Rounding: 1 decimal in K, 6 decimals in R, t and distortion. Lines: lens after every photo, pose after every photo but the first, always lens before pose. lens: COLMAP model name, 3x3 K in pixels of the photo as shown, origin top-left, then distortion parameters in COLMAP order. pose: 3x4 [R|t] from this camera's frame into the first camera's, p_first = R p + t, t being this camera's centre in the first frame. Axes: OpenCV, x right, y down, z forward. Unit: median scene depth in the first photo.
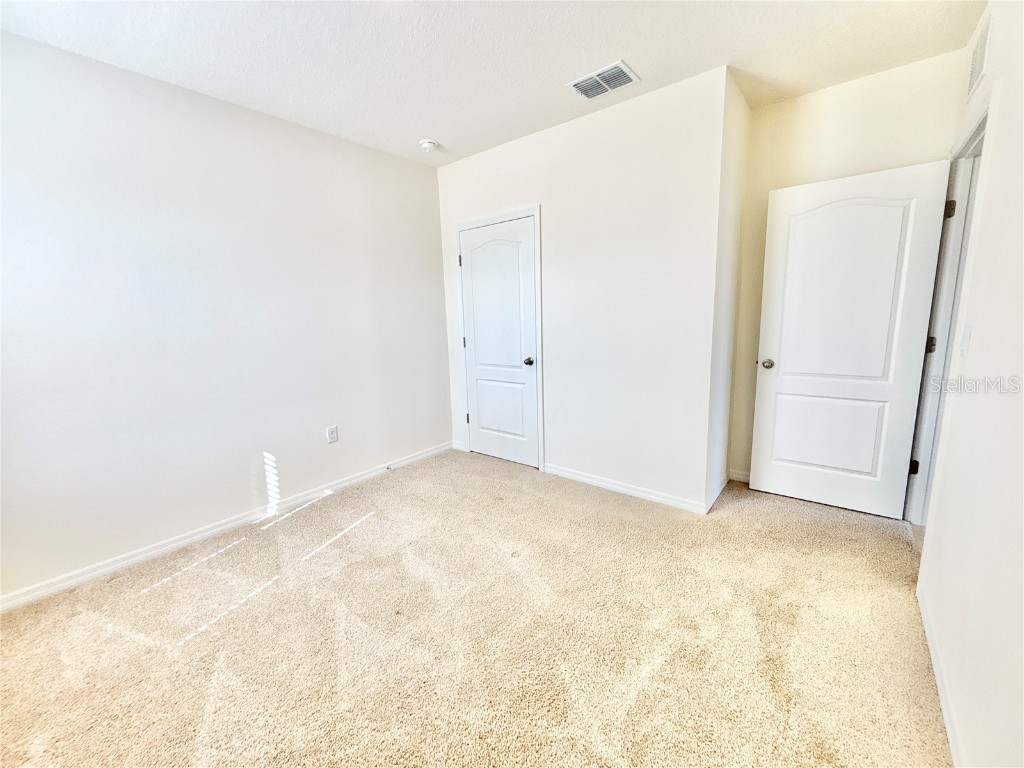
lens RADIAL K [[410.3, 0, 510.1], [0, 410.3, 380.8], [0, 0, 1]] dist [0.000788, -0.000084]
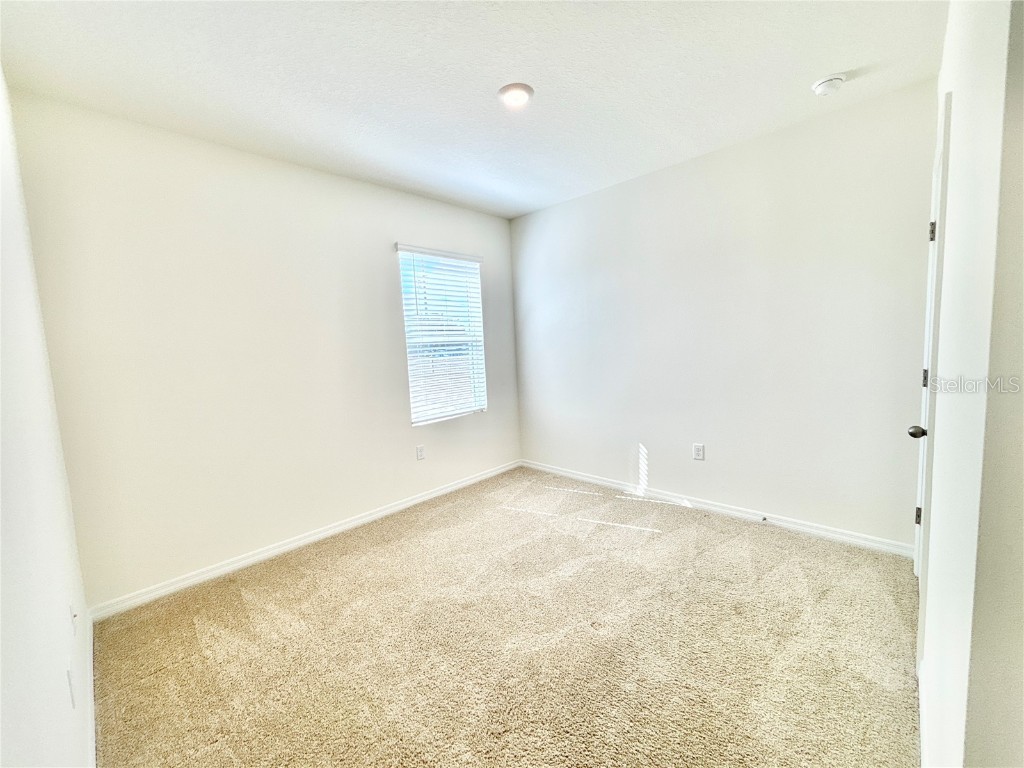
lens RADIAL K [[410.3, 0, 510.1], [0, 410.3, 380.8], [0, 0, 1]] dist [0.000788, -0.000084]
pose [[-0.073812, 0.125745, -0.989313, 0.644372], [-0.116114, 0.984188, 0.133757, -0.135682], [0.990489, 0.124746, -0.058044, 0.646800]]
